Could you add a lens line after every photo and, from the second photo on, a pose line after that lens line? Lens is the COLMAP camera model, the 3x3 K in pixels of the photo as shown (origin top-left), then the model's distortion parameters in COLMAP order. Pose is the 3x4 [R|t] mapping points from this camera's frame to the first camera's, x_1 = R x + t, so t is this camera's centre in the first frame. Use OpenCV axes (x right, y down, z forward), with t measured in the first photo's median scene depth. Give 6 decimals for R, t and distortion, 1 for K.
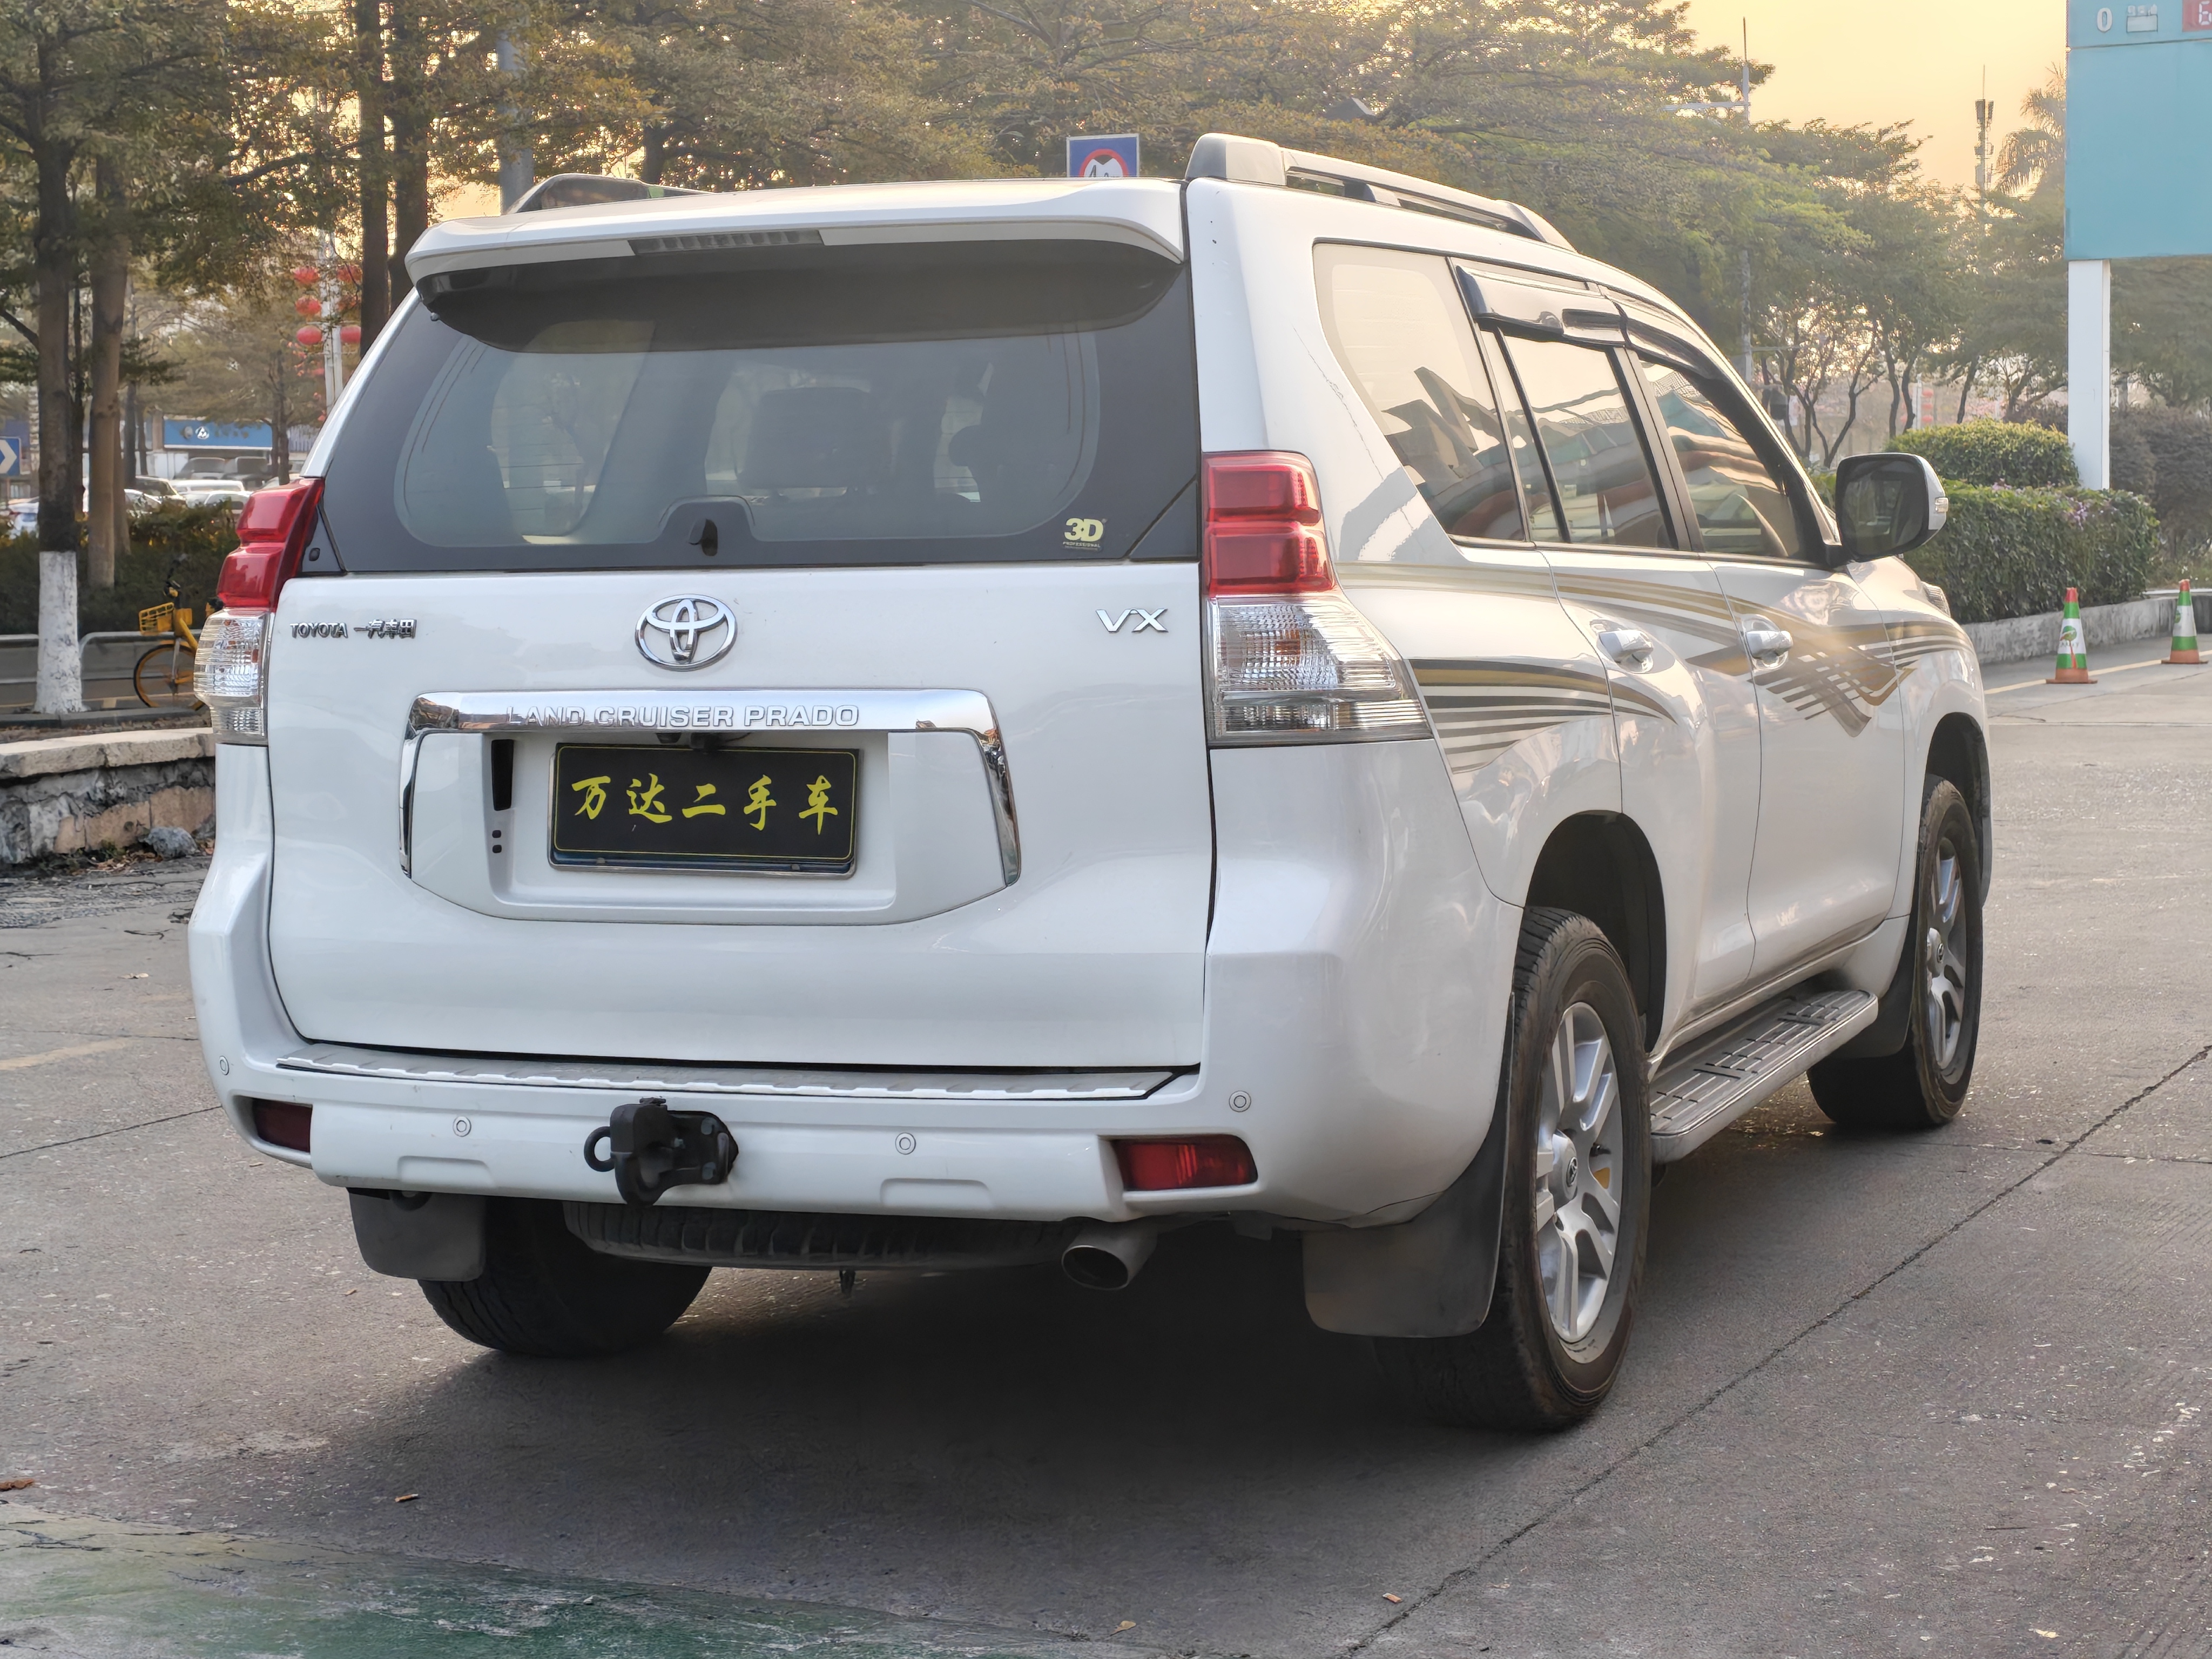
lens RADIAL K [[4066.1, 0, 1105.0], [0, 4066.1, 818.8], [0, 0, 1]] dist [0.125559, 0.000000]
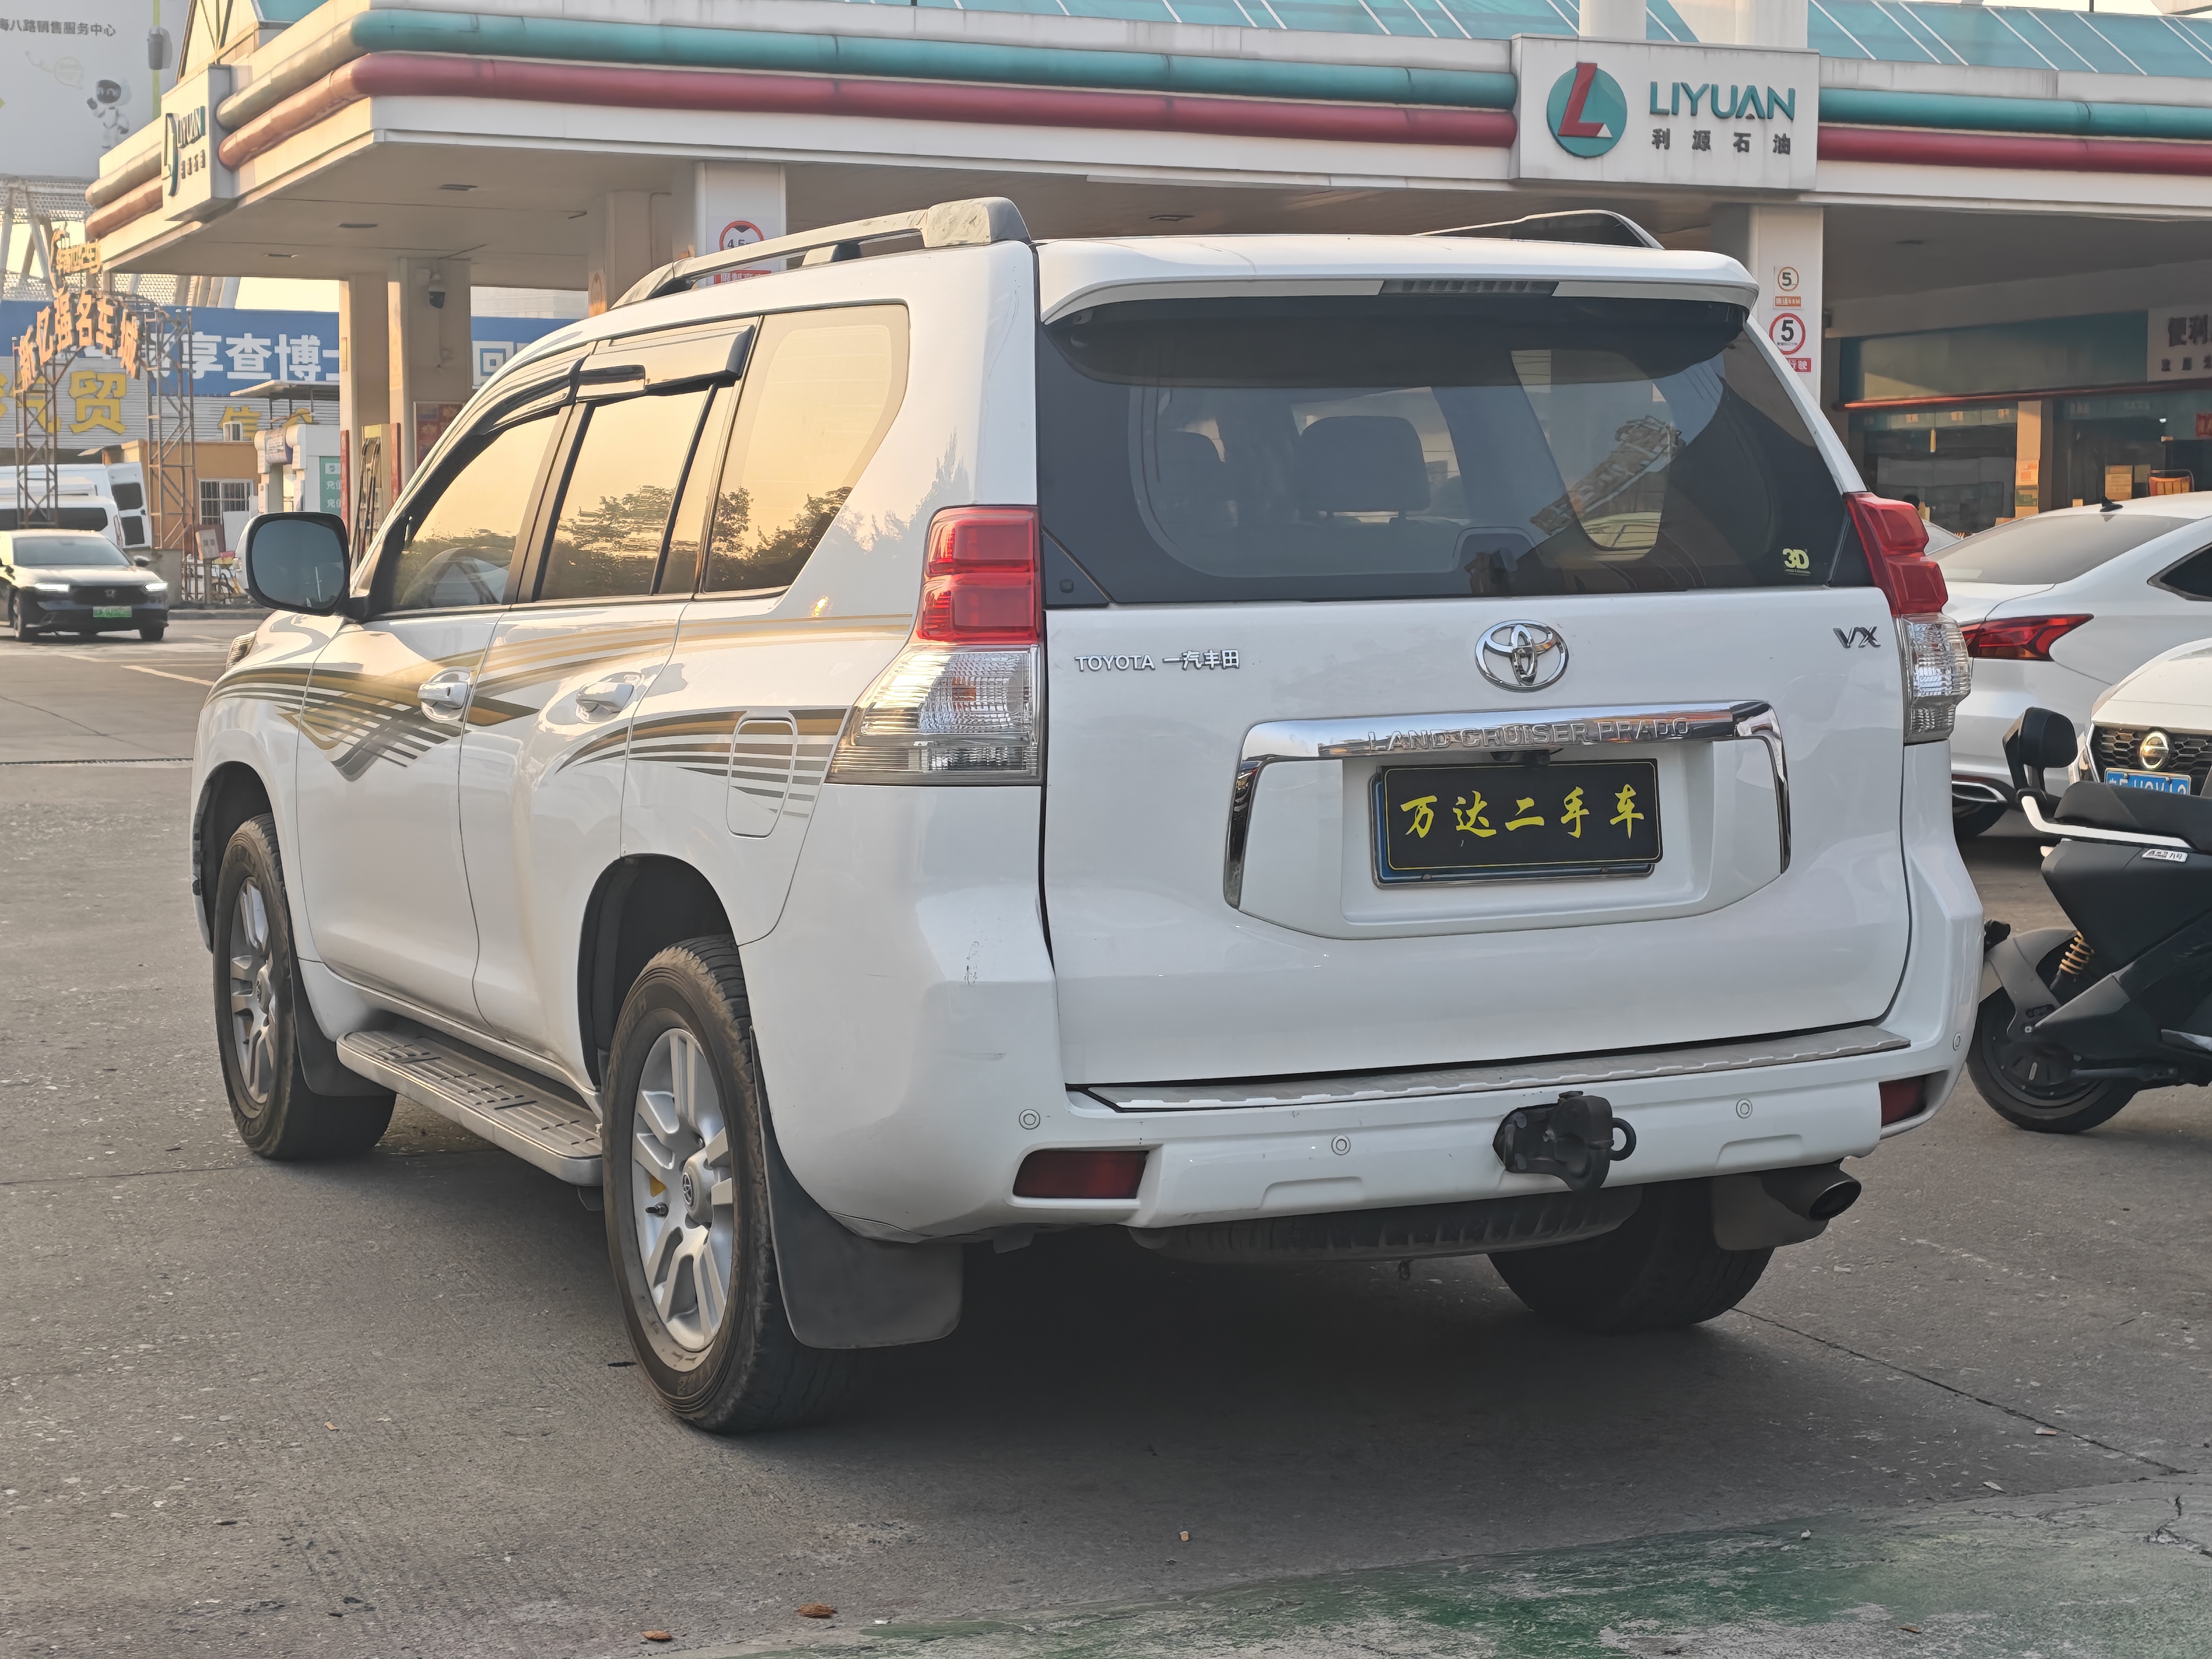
lens RADIAL K [[4066.1, 0, 1112.9], [0, 4066.1, 833.6], [0, 0, 1]] dist [0.125559, 0.000000]
pose [[0.676932, -0.049178, 0.734401, -0.951927], [0.052141, 0.998463, 0.018799, -0.024783], [-0.734196, 0.025567, 0.678456, 0.355575]]
